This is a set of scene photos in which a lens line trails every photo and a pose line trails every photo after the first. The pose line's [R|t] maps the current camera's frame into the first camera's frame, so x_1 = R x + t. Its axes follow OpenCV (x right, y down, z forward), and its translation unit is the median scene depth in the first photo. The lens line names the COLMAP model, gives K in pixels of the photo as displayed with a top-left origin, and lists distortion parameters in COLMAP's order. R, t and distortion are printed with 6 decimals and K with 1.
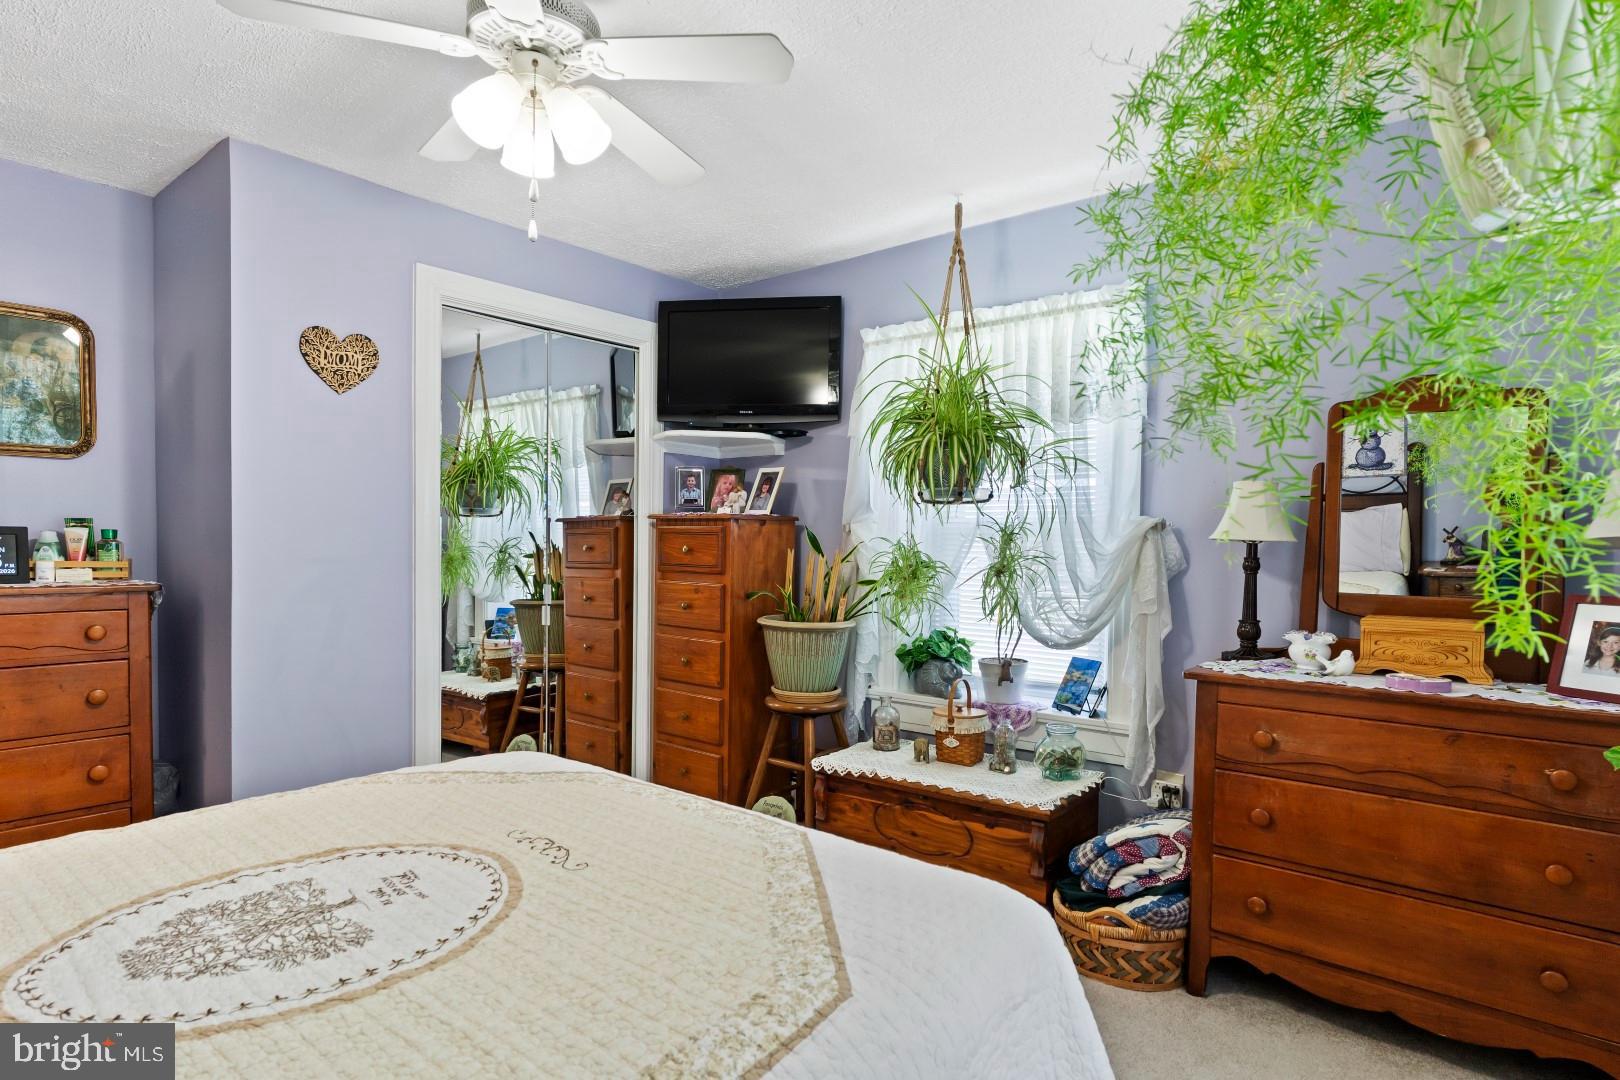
lens RADIAL K [[841.8, 0, 805.7], [0, 841.8, 556.6], [0, 0, 1]] dist [-0.001116, -0.001283]
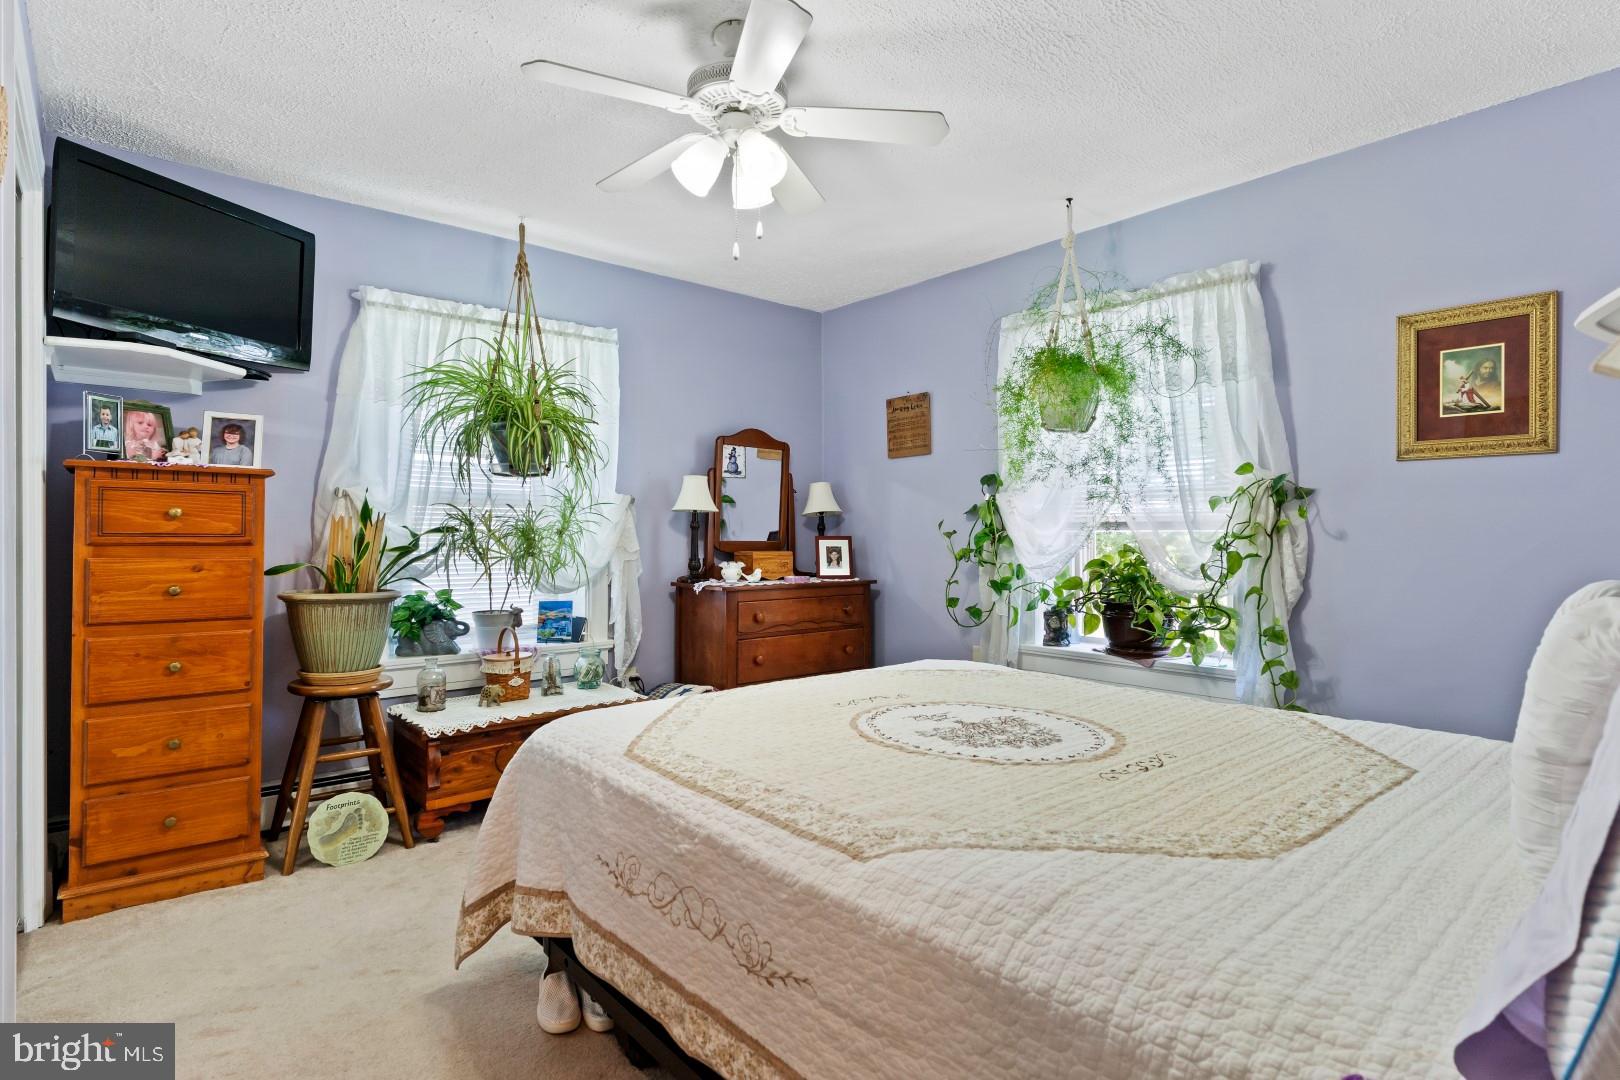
lens RADIAL K [[841.8, 0, 806.0], [0, 841.8, 527.9], [0, 0, 1]] dist [-0.001116, -0.001283]
pose [[0.186560, -0.002685, 0.982440, -0.887718], [0.015557, 0.999879, -0.000222, 0.015022], [-0.982320, 0.015326, 0.186579, 0.386963]]
